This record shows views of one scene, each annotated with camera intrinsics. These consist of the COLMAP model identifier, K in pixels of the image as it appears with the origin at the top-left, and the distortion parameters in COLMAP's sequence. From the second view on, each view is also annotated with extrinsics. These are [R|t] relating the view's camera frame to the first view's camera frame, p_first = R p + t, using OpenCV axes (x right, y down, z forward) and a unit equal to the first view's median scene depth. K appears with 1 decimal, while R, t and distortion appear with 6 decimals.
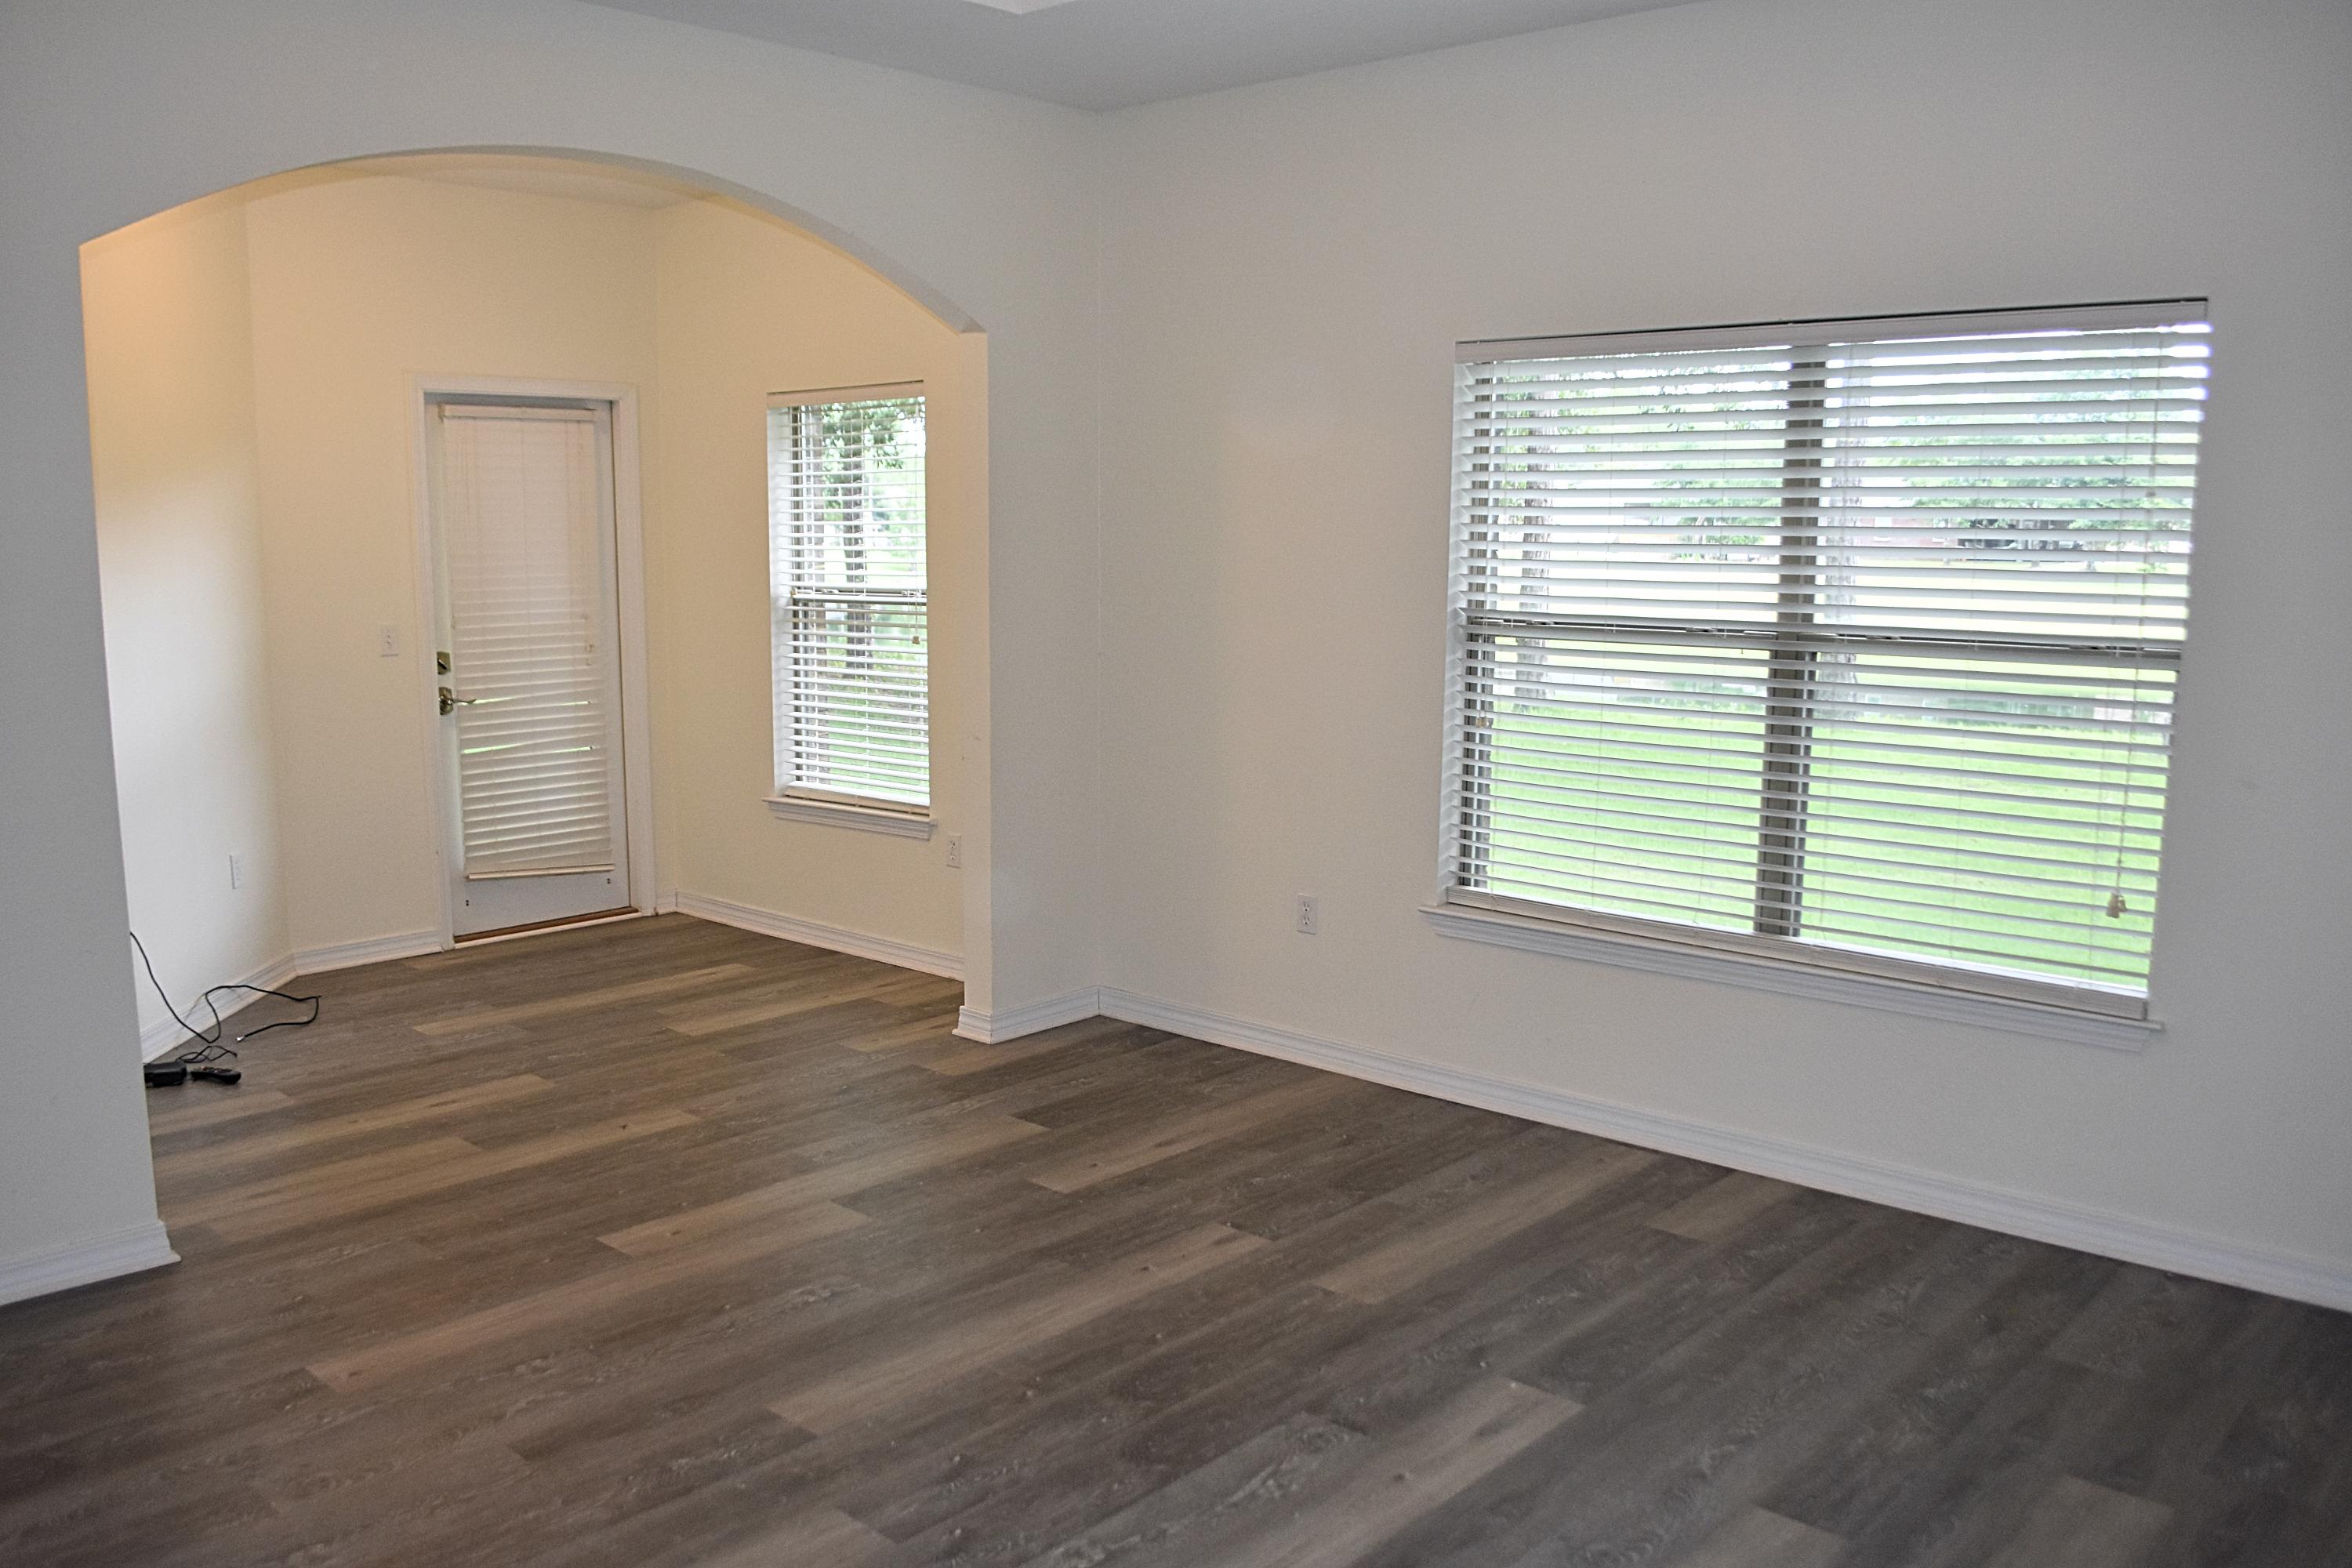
lens RADIAL K [[1853.6, 0, 1167.4], [0, 1853.6, 786.7], [0, 0, 1]] dist [-0.090064, 0.015783]
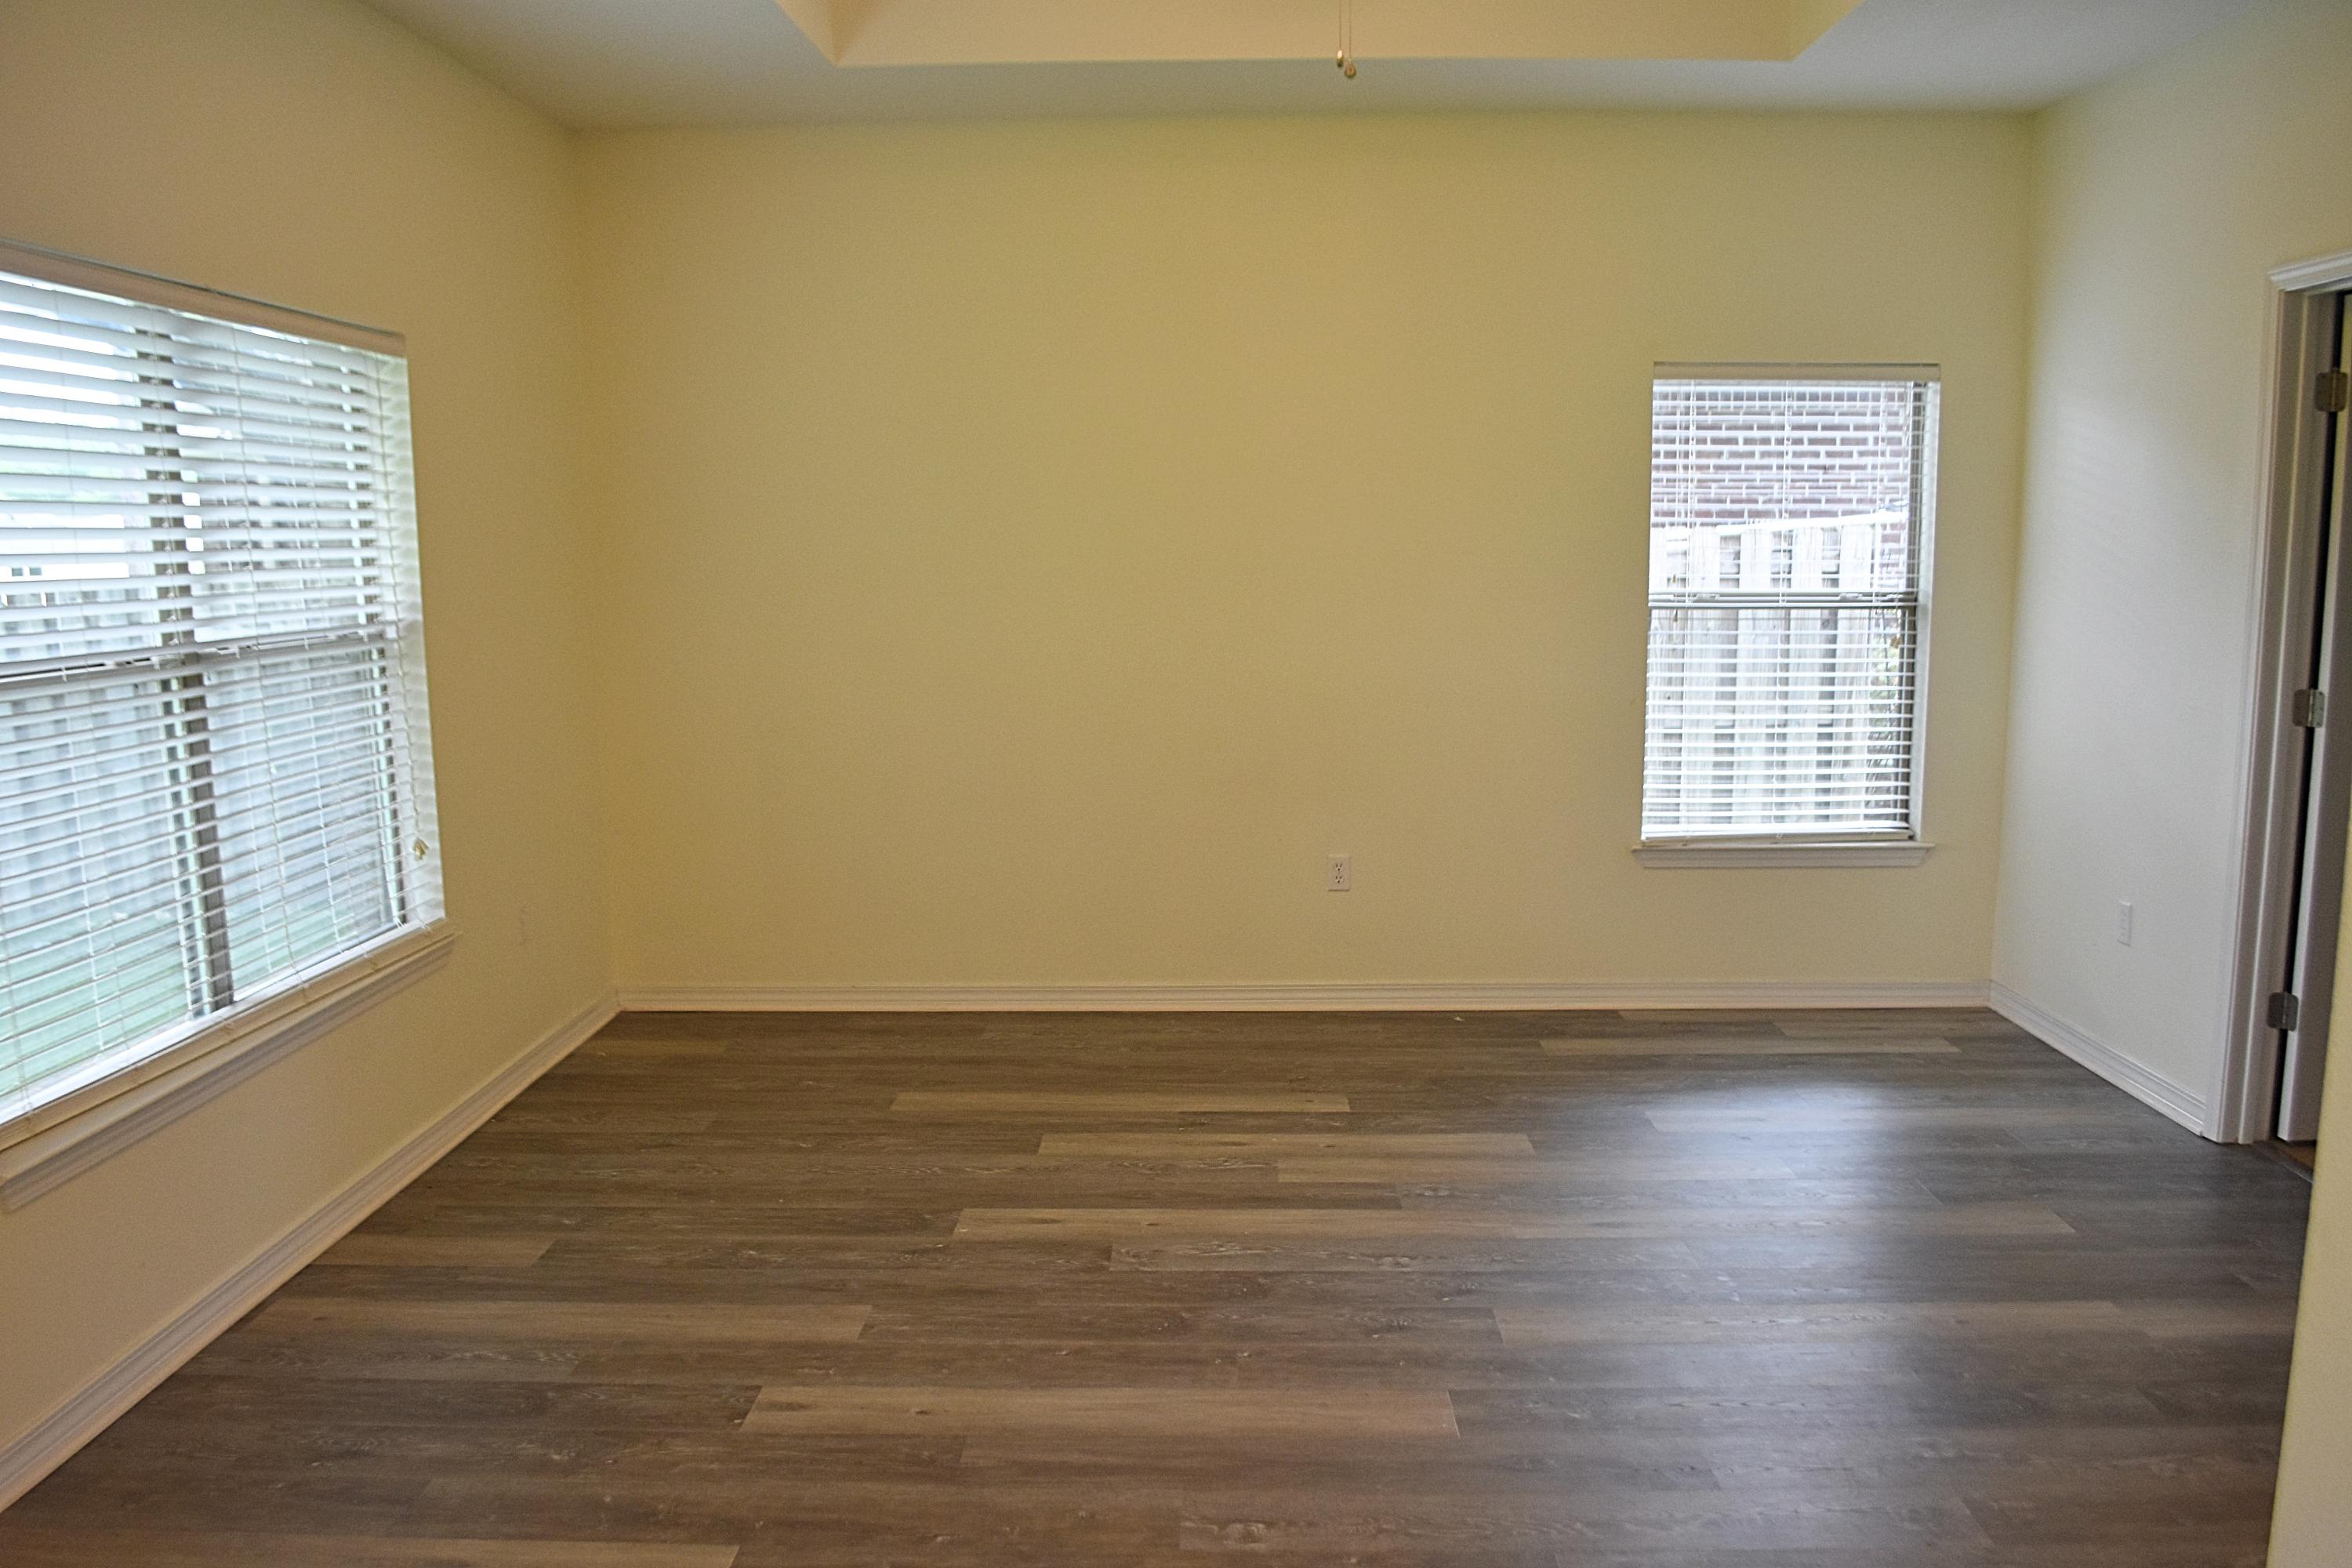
lens RADIAL K [[1853.6, 0, 1167.4], [0, 1853.6, 786.7], [0, 0, 1]] dist [-0.090064, 0.015783]
pose [[-0.645702, -0.099840, 0.757034, -0.765501], [0.112132, 0.968269, 0.223340, -0.206944], [-0.755311, 0.229099, -0.614018, 1.527756]]
